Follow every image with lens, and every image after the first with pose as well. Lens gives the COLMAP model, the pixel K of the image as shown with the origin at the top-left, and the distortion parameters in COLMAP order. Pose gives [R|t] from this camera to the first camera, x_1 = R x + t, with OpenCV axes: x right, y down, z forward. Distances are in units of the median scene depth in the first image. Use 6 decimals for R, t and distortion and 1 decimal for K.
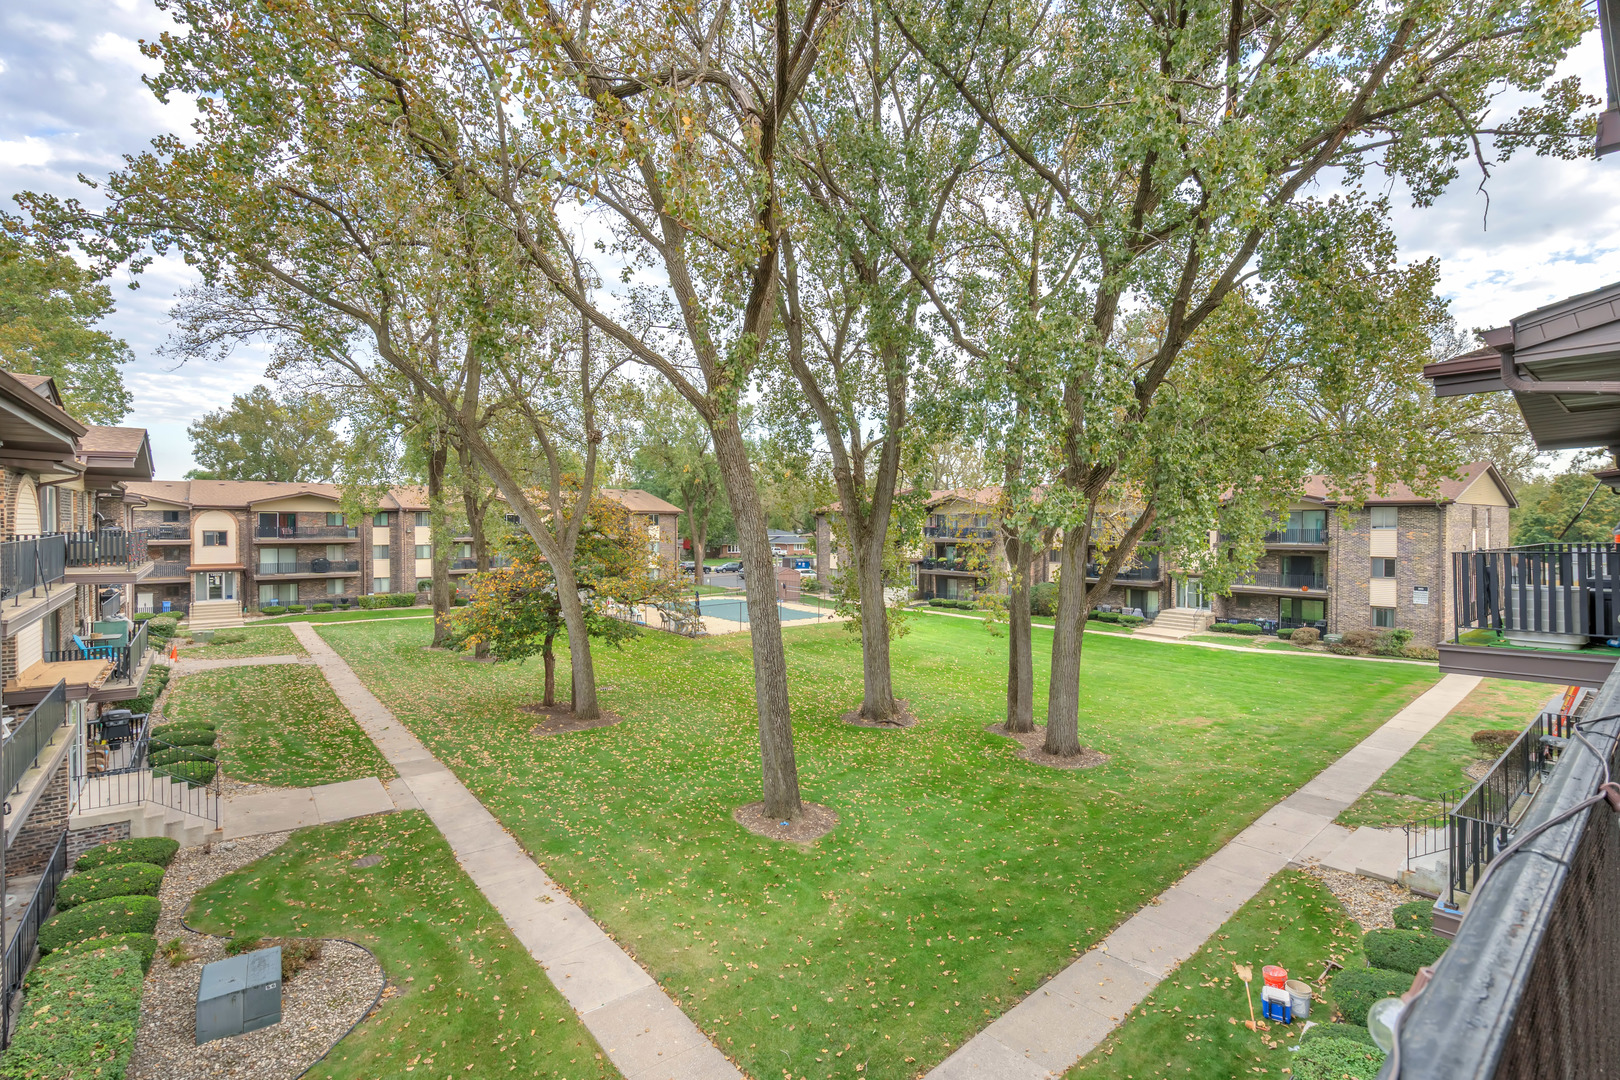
lens RADIAL K [[731.2, 0, 810.0], [0, 731.2, 540.0], [0, 0, 1]] dist [-0.002169, 0.000427]
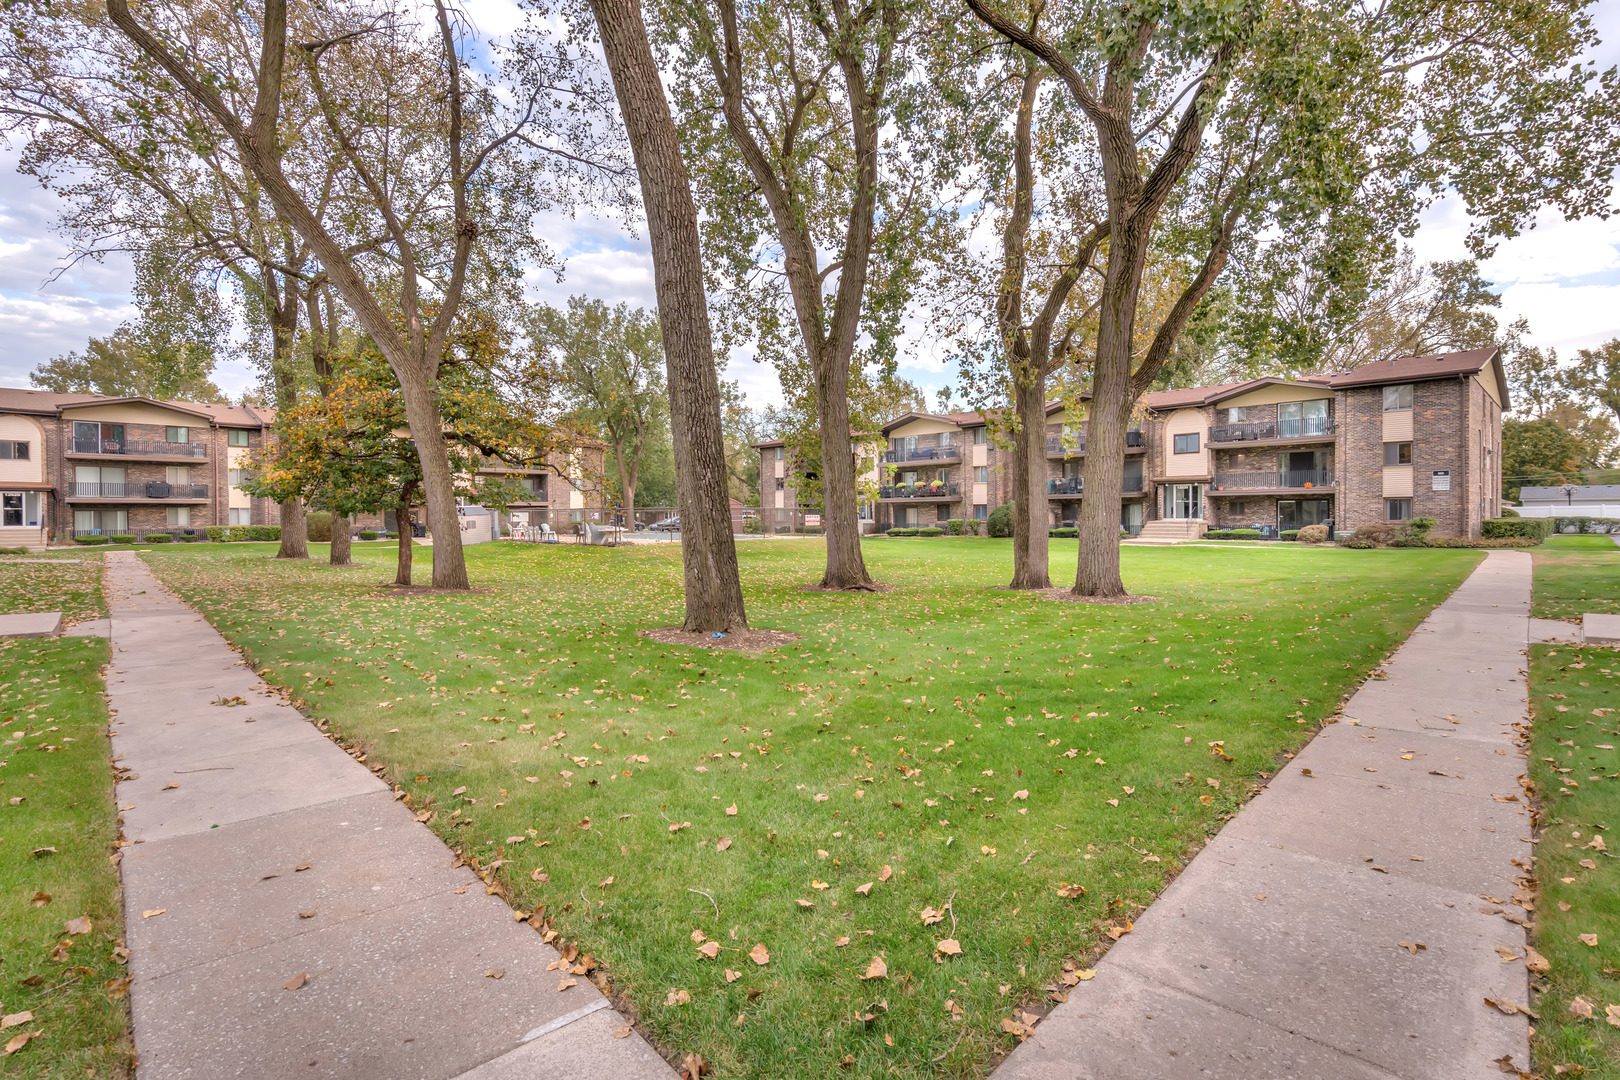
lens RADIAL K [[737.2, 0, 812.8], [0, 737.2, 532.6], [0, 0, 1]] dist [-0.002882, 0.000584]
pose [[0.996638, -0.007771, 0.081556, -0.003465], [0.008031, 0.999964, -0.002865, 0.185056], [-0.081531, 0.003510, 0.996665, 0.226865]]
